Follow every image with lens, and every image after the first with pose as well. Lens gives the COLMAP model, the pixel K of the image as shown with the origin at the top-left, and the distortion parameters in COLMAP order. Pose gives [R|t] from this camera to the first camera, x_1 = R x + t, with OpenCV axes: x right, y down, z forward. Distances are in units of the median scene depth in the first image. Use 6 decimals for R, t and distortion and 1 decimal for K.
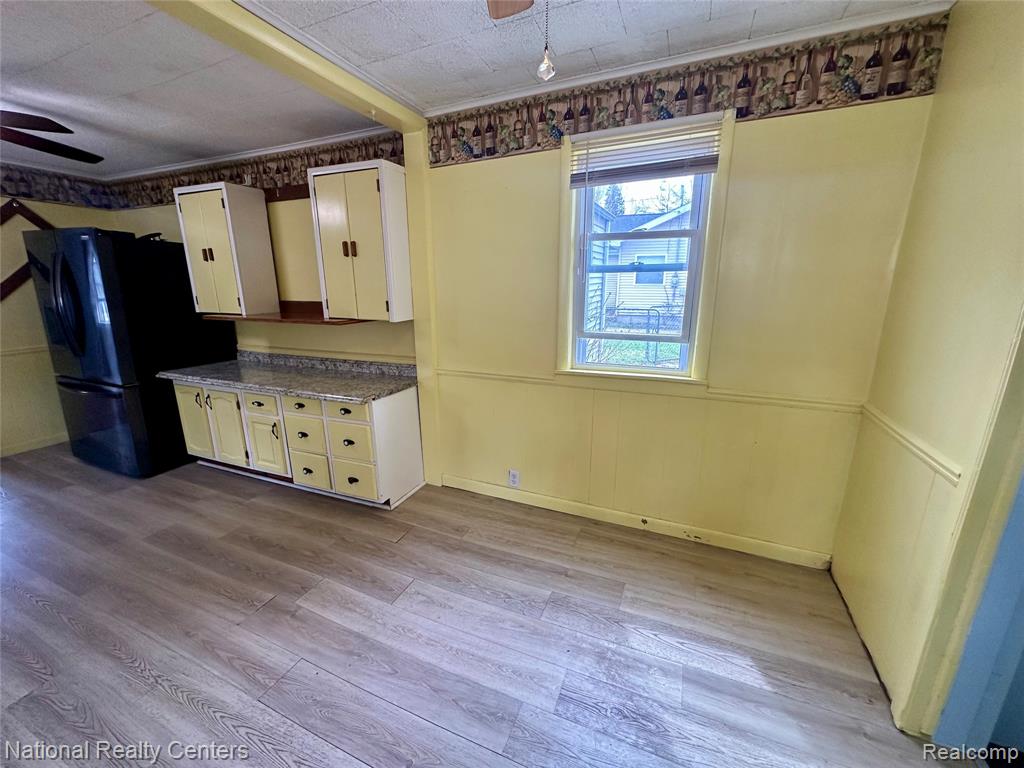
lens RADIAL K [[410.3, 0, 535.1], [0, 410.3, 390.5], [0, 0, 1]] dist [0.003852, -0.000890]
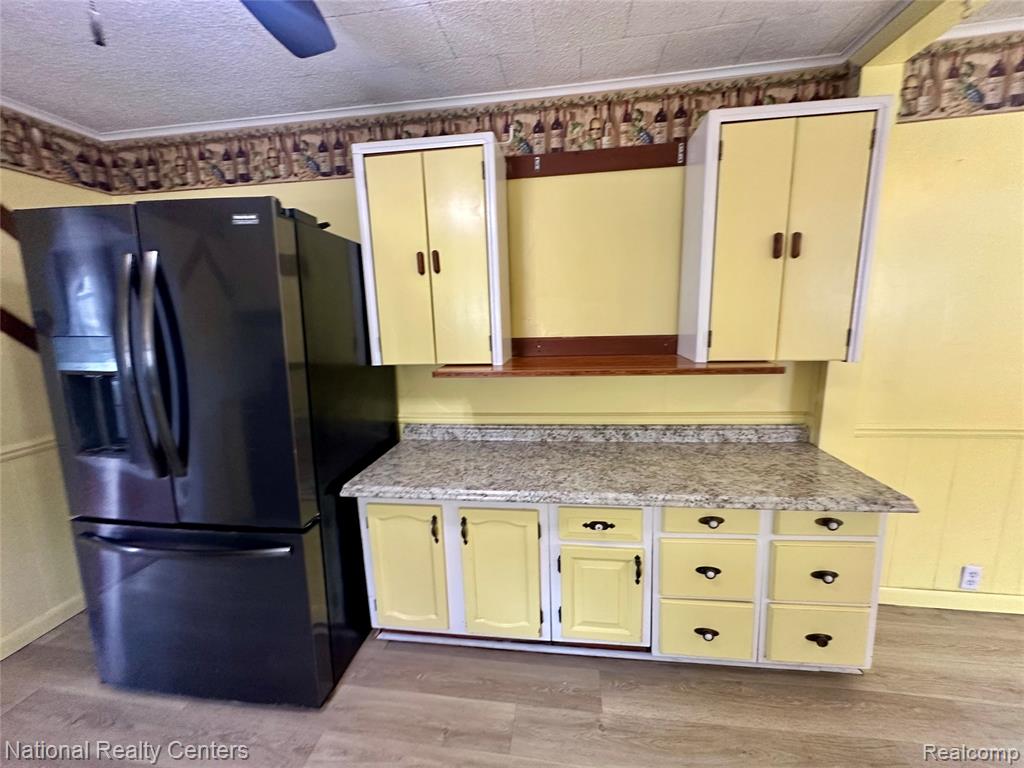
lens RADIAL K [[410.3, 0, 509.0], [0, 410.3, 383.1], [0, 0, 1]] dist [0.003852, -0.000890]
pose [[0.966376, -0.079647, 0.244487, -0.841275], [0.095504, 0.993980, -0.053683, -0.128698], [-0.238739, 0.075228, 0.968166, 0.445961]]
